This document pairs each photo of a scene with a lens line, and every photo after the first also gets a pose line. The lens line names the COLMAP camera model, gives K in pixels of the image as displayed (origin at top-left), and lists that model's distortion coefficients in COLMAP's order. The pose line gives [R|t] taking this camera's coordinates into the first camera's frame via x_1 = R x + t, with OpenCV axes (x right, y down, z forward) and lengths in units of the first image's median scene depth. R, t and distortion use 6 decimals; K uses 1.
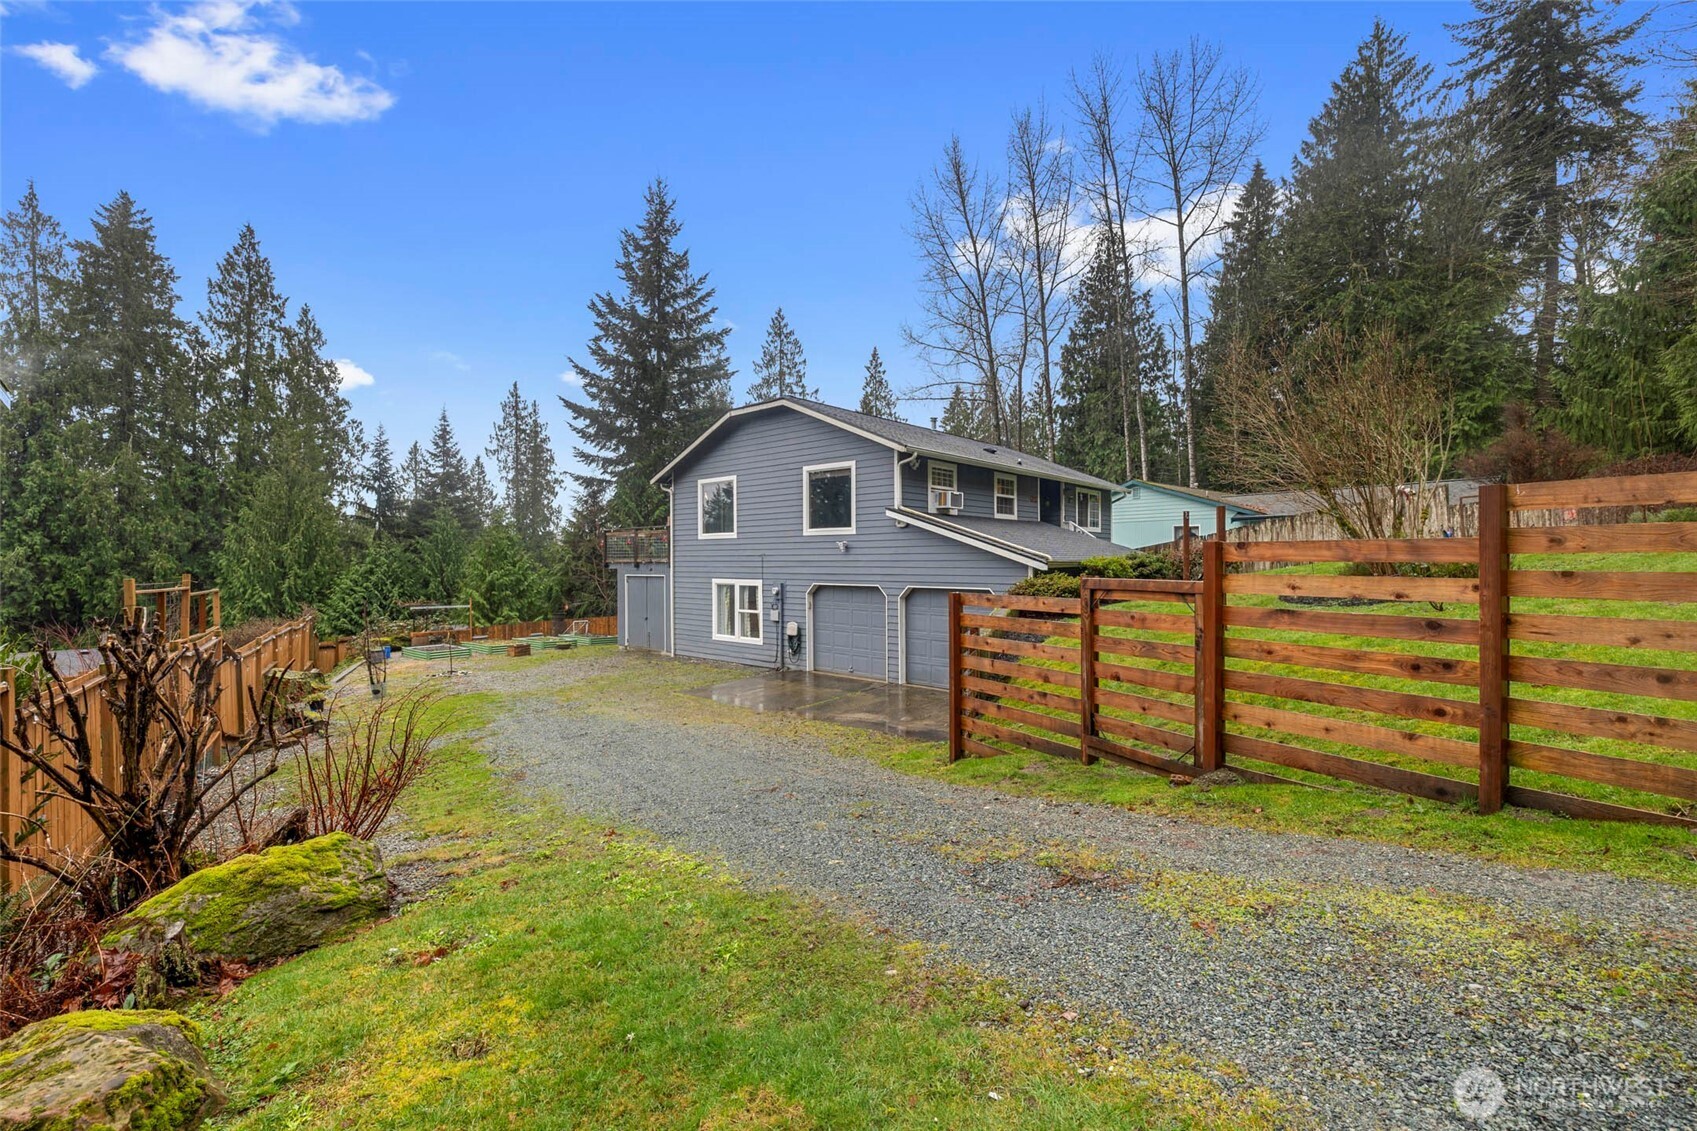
lens RADIAL K [[727.0, 0, 848.5], [0, 727.0, 565.5], [0, 0, 1]] dist [-0.000623, -0.000257]
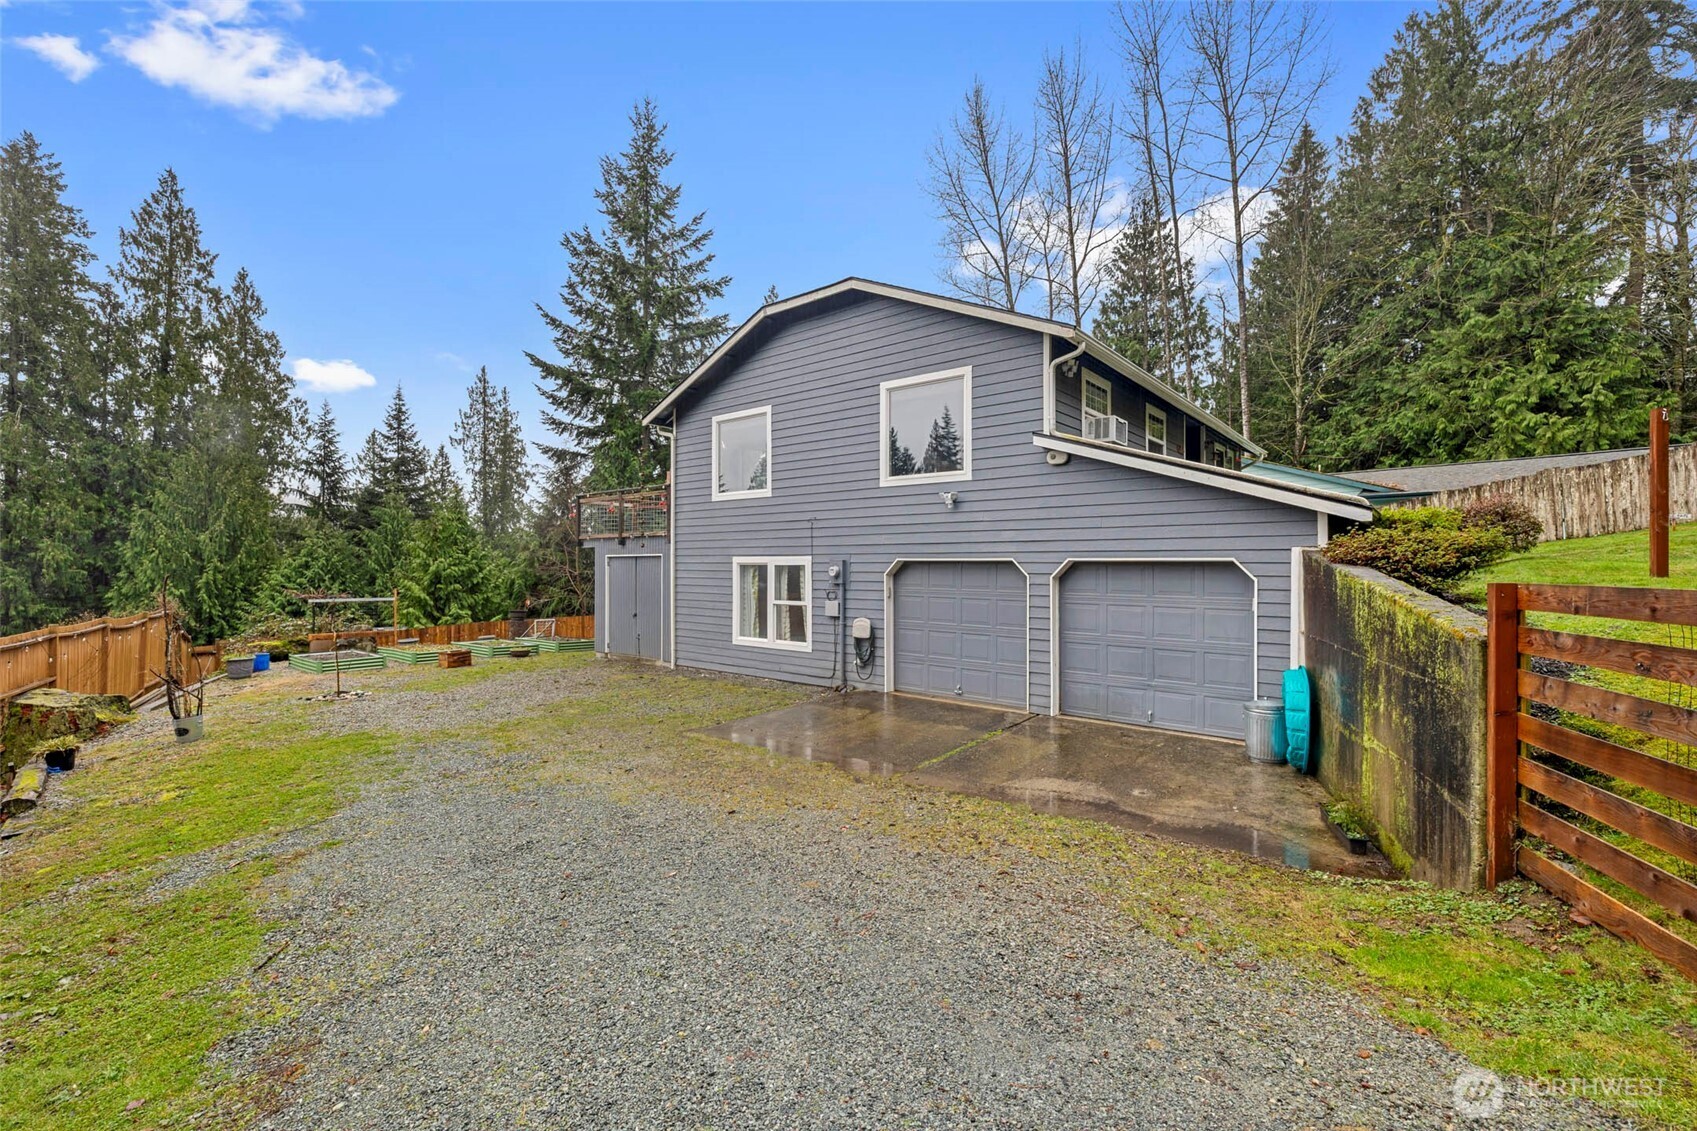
lens RADIAL K [[731.8, 0, 853.0], [0, 731.8, 566.3], [0, 0, 1]] dist [-0.000696, 0.000056]
pose [[0.999435, 0.005201, 0.033206, -0.037867], [-0.005014, 0.999971, -0.005694, 0.012150], [-0.033235, 0.005525, 0.999432, 0.117040]]
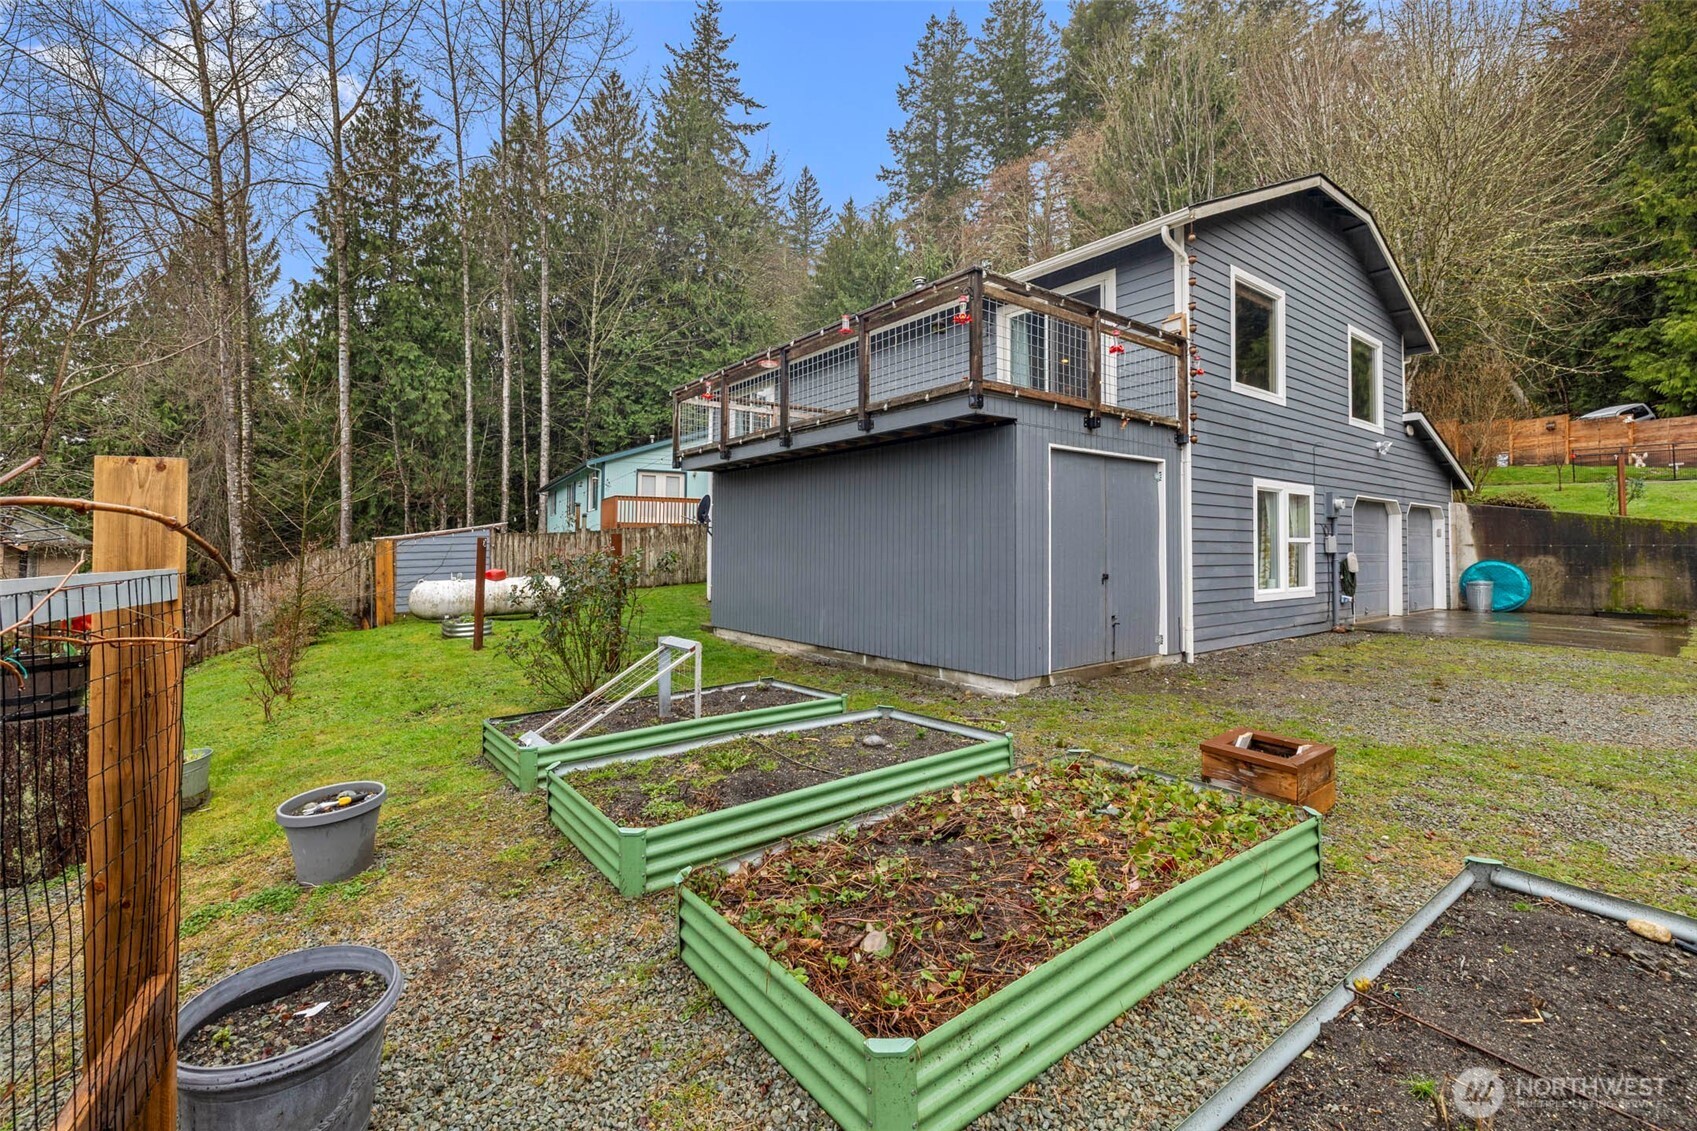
lens RADIAL K [[721.0, 0, 847.1], [0, 721.0, 536.5], [0, 0, 1]] dist [0.000379, 0.000037]
pose [[0.189161, 0.018910, 0.981764, -0.284181], [0.004254, 0.999789, -0.020077, 0.026412], [-0.981937, 0.007974, 0.189041, 0.467377]]
